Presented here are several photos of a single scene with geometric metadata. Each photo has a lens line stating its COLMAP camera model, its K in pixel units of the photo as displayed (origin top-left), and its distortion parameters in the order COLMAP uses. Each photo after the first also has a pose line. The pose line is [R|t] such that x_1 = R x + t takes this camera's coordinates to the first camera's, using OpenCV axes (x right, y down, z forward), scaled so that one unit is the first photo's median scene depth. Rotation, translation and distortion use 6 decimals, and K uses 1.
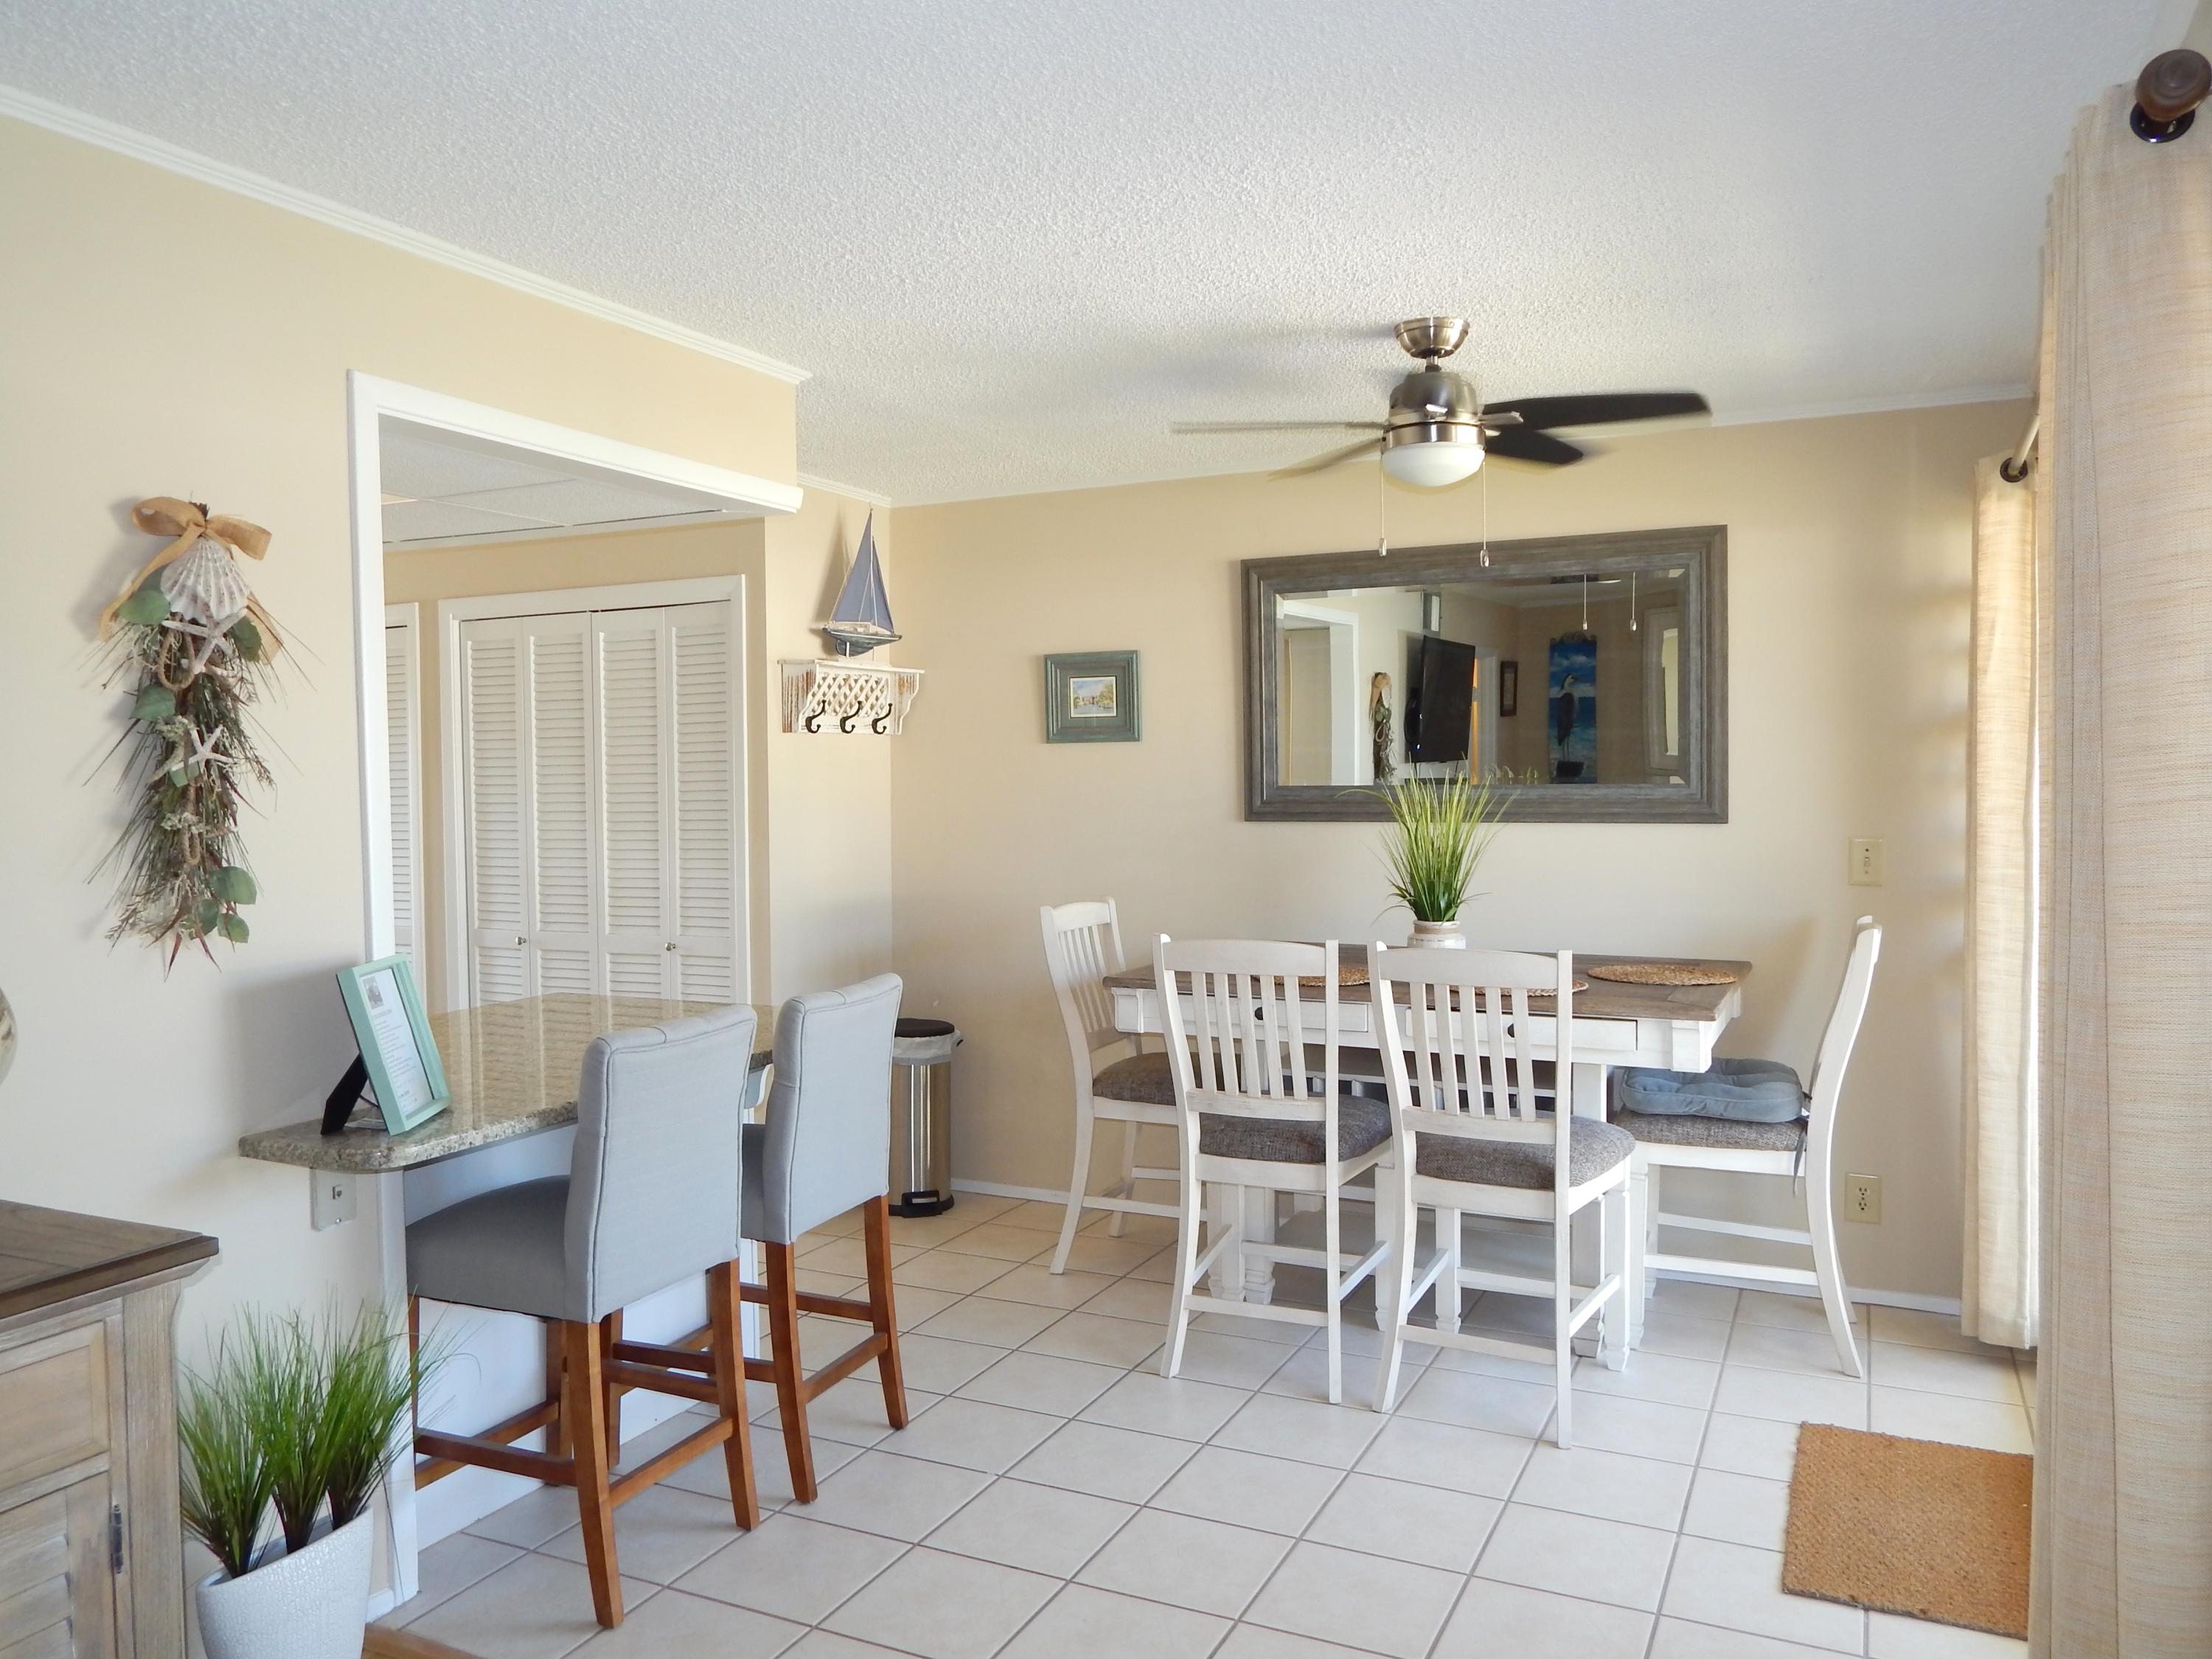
lens RADIAL K [[1602.0, 0, 1112.8], [0, 1602.0, 814.7], [0, 0, 1]] dist [-0.002765, -0.009425]
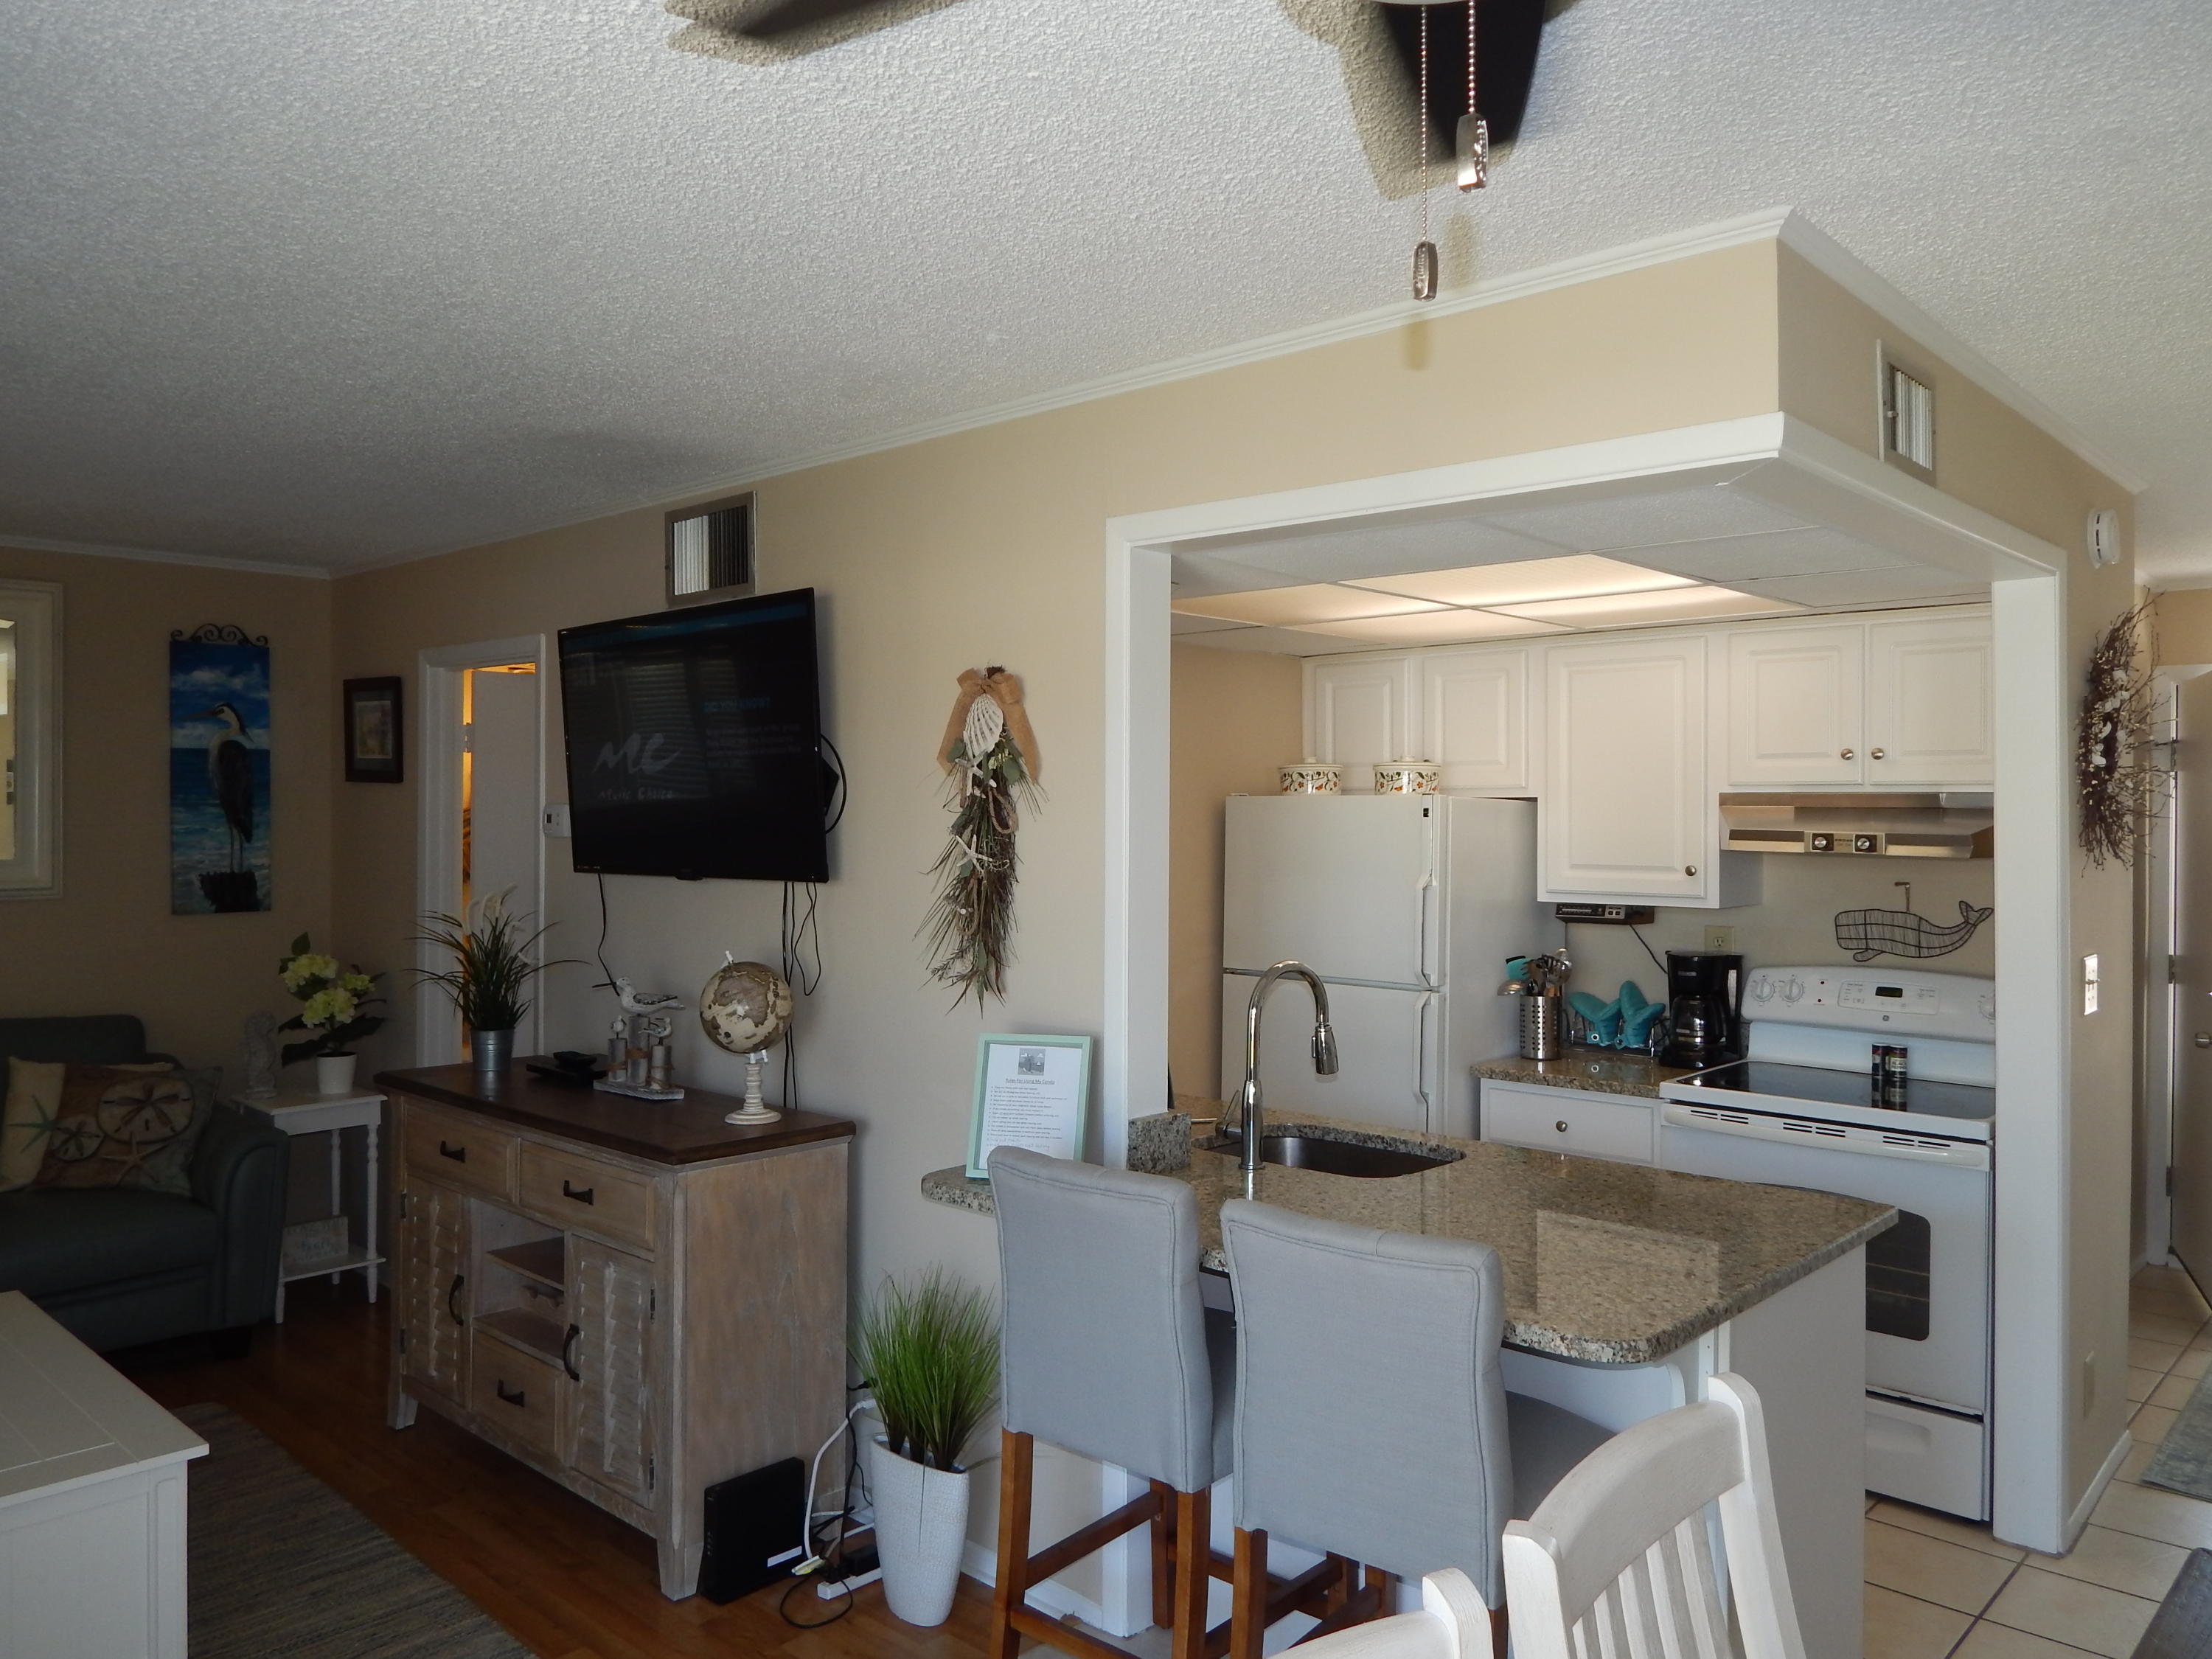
lens RADIAL K [[1609.1, 0, 1111.2], [0, 1609.1, 811.4], [0, 0, 1]] dist [-0.002582, -0.006573]
pose [[-0.295521, 0.013799, -0.955237, 0.448164], [-0.025111, 0.999438, 0.022206, -0.069193], [0.955006, 0.030550, -0.295008, 0.980307]]
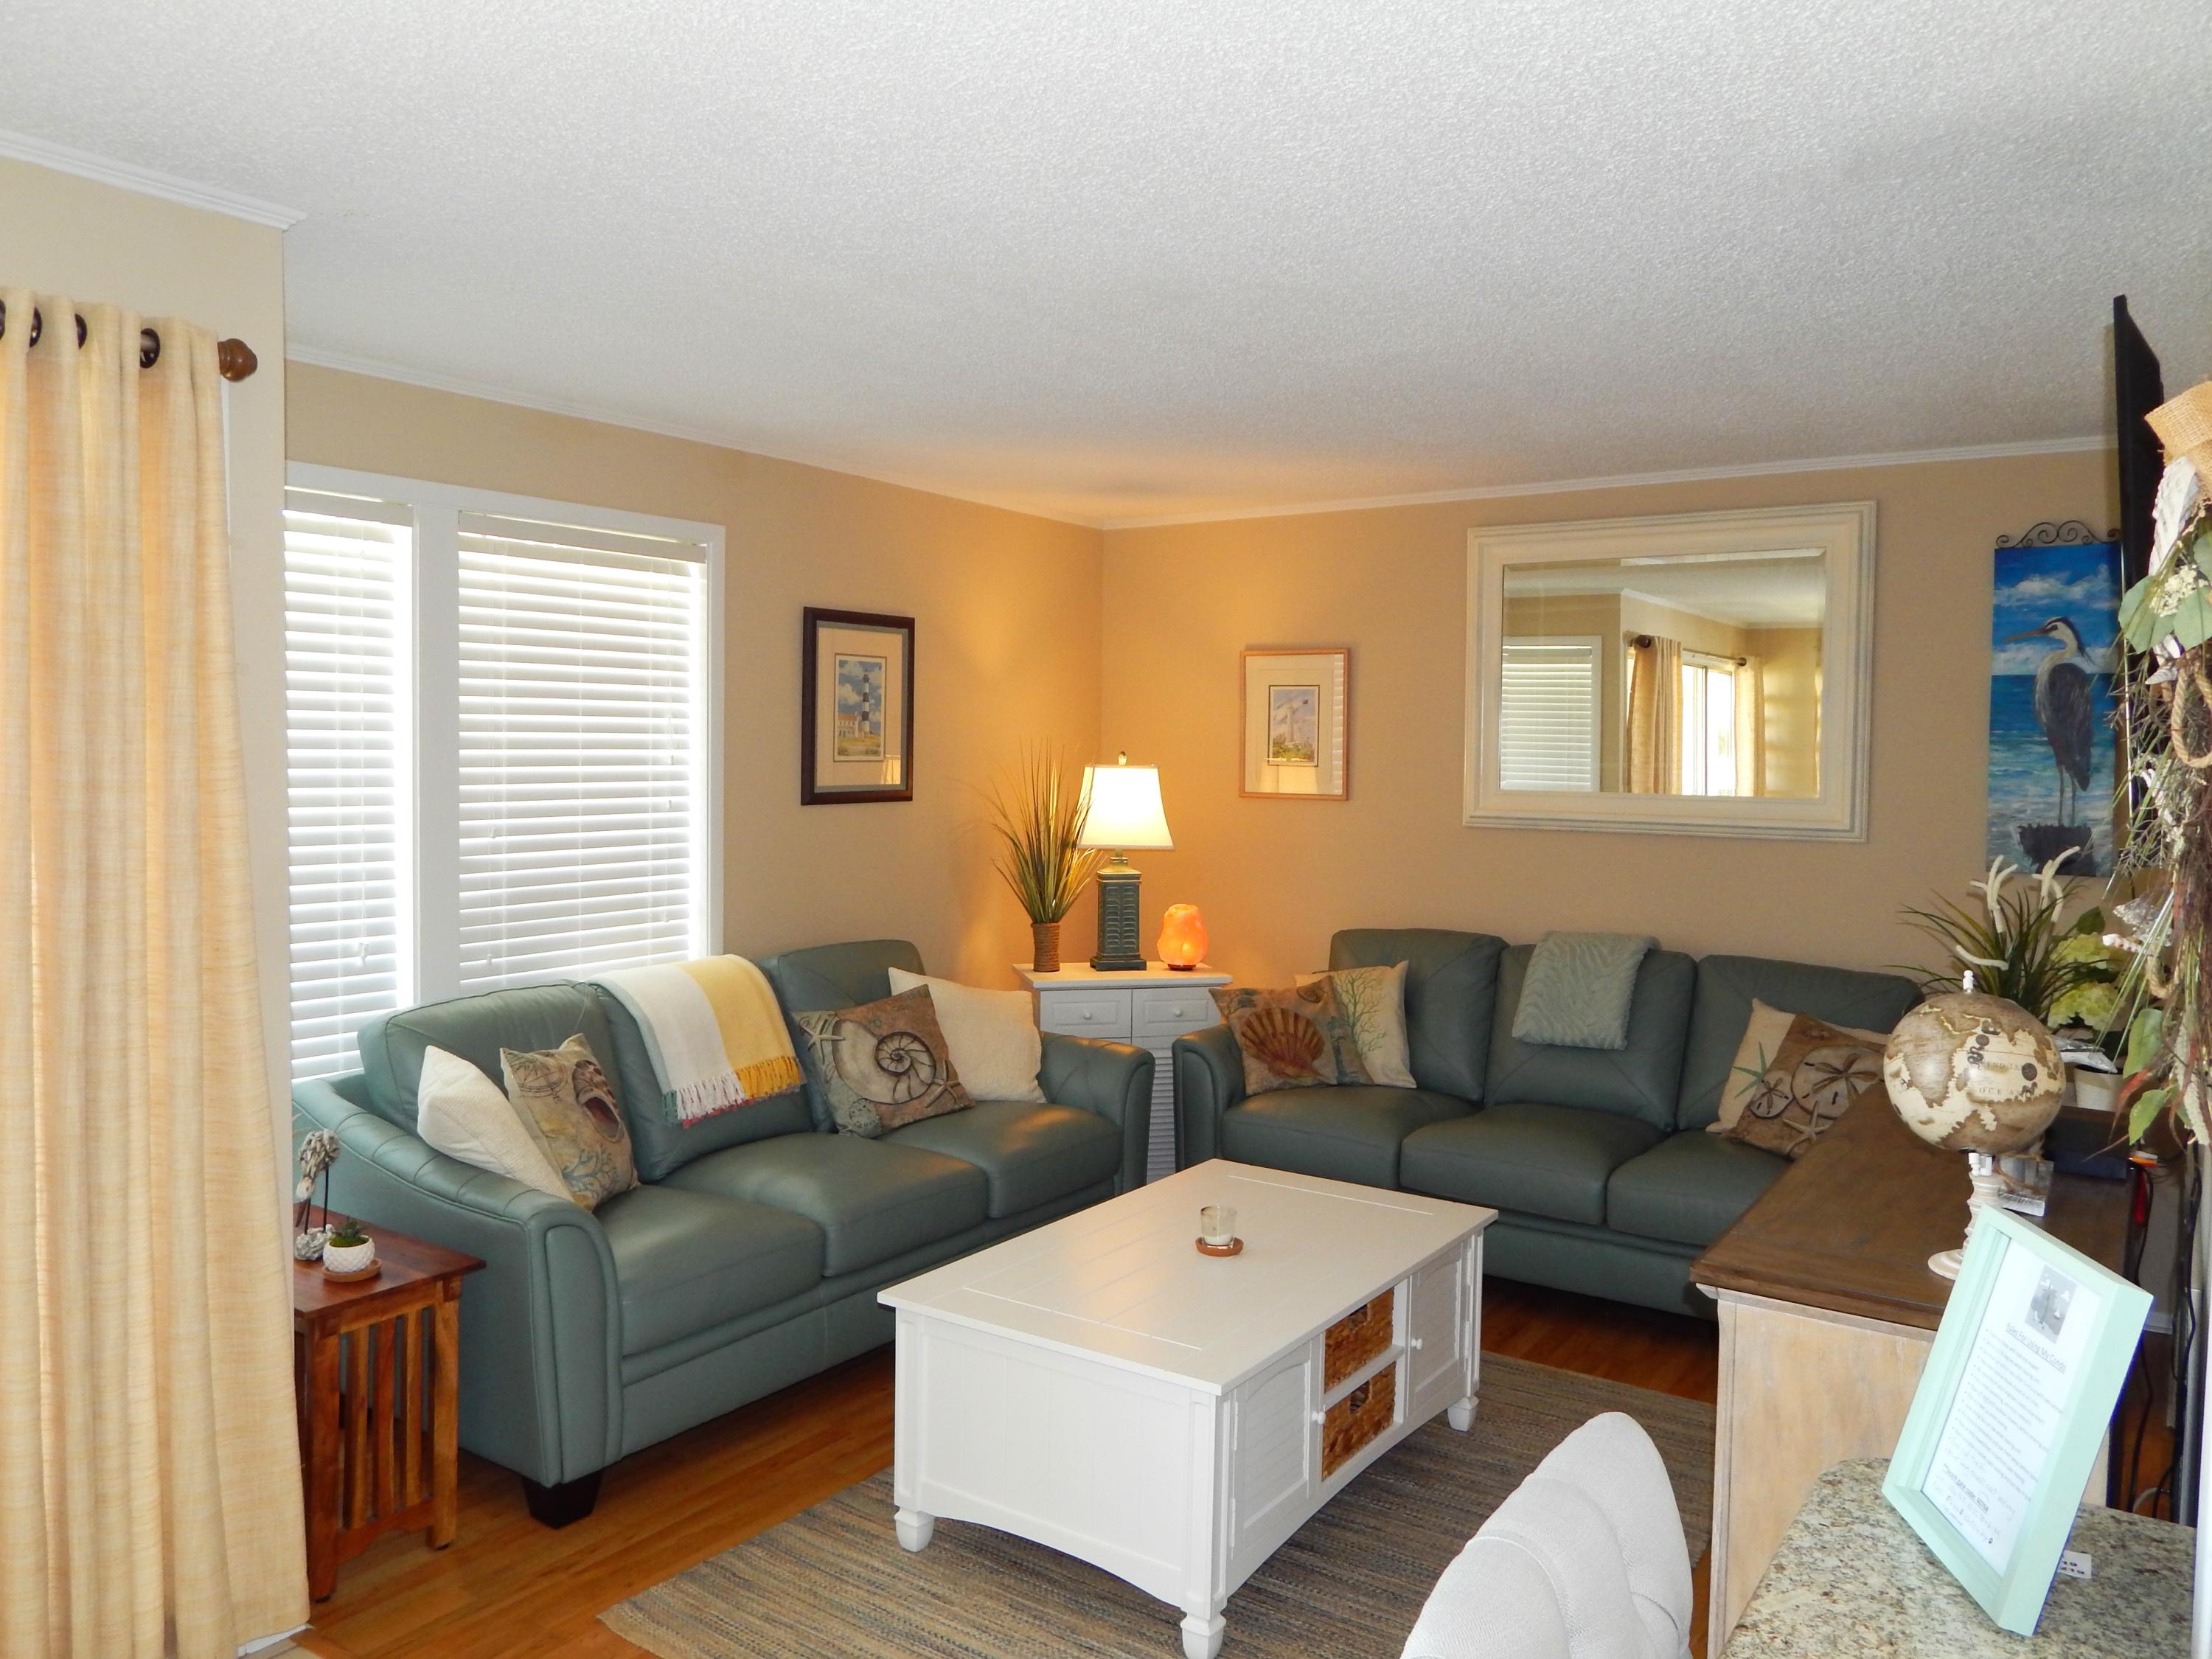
lens RADIAL K [[1620.6, 0, 1107.0], [0, 1620.6, 817.6], [0, 0, 1]] dist [0.000895, -0.000404]
pose [[-0.990020, -0.007916, 0.140706, -0.177444], [0.001804, 0.997628, 0.068818, -0.051277], [-0.140917, 0.068385, -0.987657, 1.071337]]
